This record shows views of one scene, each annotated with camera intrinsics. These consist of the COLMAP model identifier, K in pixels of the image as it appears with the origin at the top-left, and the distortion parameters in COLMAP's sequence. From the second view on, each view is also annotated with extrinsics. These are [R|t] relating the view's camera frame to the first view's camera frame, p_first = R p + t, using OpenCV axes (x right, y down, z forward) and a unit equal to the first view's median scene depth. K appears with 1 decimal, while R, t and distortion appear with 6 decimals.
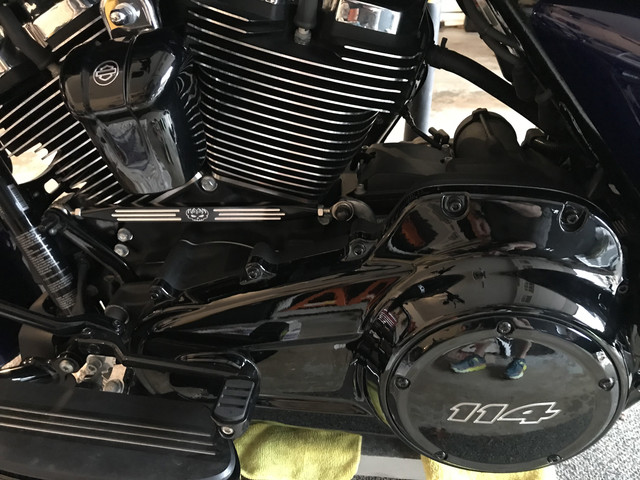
lens RADIAL K [[515.1, 0, 320.0], [0, 515.1, 240.0], [0, 0, 1]] dist [-0.003640, -0.007724]
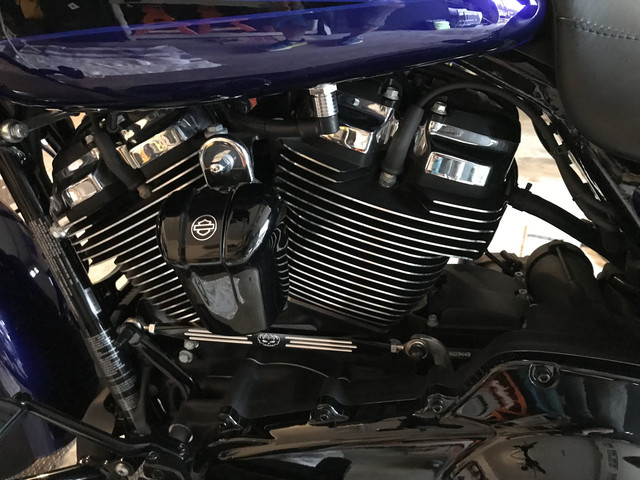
lens RADIAL K [[515.9, 0, 320.0], [0, 515.9, 240.0], [0, 0, 1]] dist [0.042425, -0.087247]
pose [[0.996090, 0.062195, -0.062737, -0.088157], [-0.066276, 0.995667, -0.065222, -0.185827], [0.058408, 0.069125, 0.995897, -0.012404]]
